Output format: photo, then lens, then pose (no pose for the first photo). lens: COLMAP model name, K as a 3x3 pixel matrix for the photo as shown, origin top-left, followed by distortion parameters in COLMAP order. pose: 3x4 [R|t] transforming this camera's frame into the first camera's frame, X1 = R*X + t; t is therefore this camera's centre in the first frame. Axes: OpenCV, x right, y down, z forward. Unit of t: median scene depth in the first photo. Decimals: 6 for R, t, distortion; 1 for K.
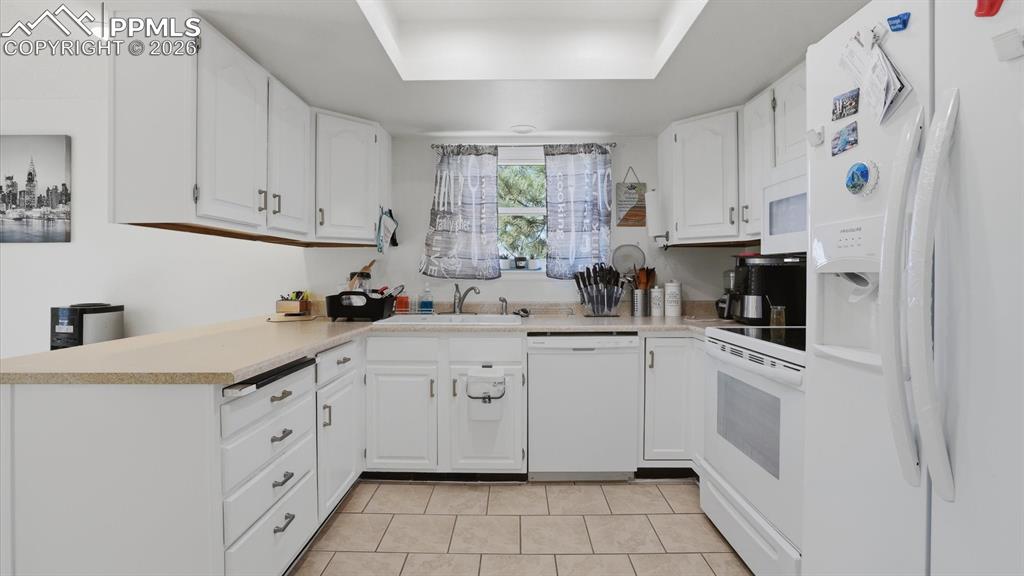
lens RADIAL K [[443.0, 0, 514.3], [0, 443.0, 279.8], [0, 0, 1]] dist [-0.031286, 0.009100]
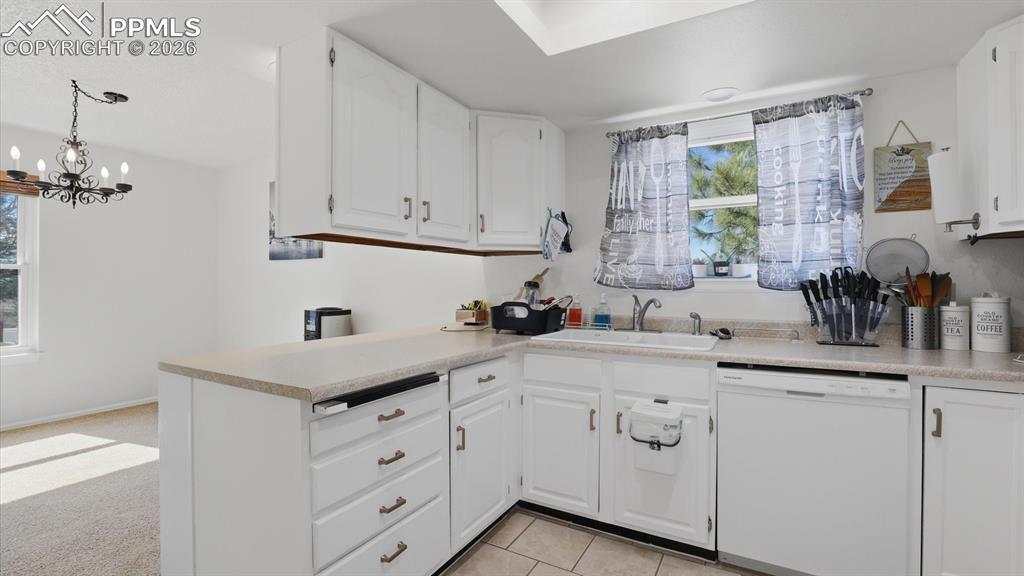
lens RADIAL K [[443.0, 0, 516.1], [0, 443.0, 285.3], [0, 0, 1]] dist [-0.031286, 0.009100]
pose [[0.876139, 0.001335, -0.482056, 0.074489], [-0.005981, 0.999949, -0.008101, -0.000924], [0.482021, 0.009981, 0.876103, 0.160948]]
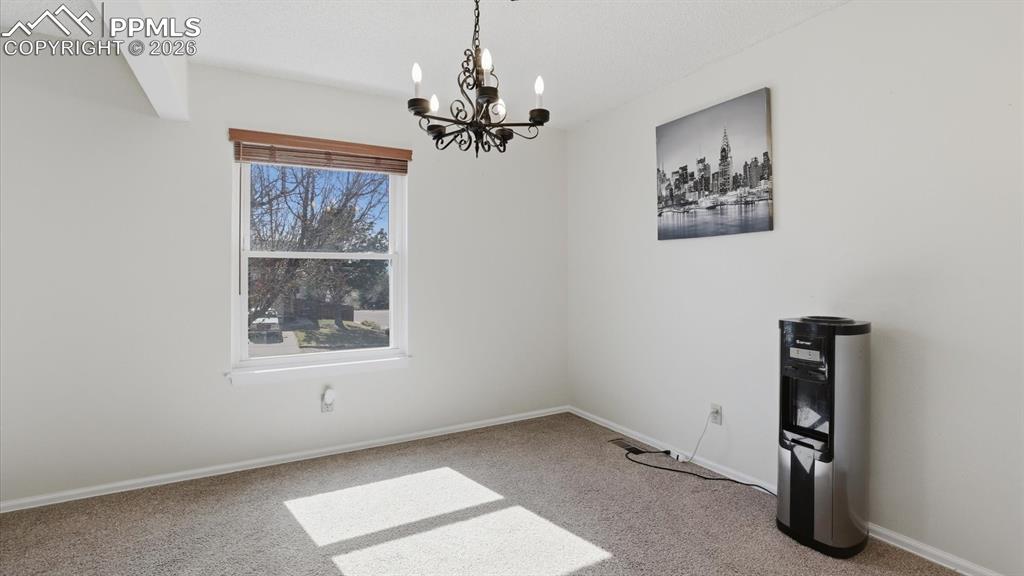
lens RADIAL K [[443.0, 0, 510.0], [0, 443.0, 284.7], [0, 0, 1]] dist [-0.031286, 0.009100]
pose [[0.520636, 0.008302, -0.853738, -0.632318], [-0.007499, 0.999959, 0.005151, 0.005391], [0.853746, 0.003720, 0.520677, 0.234054]]
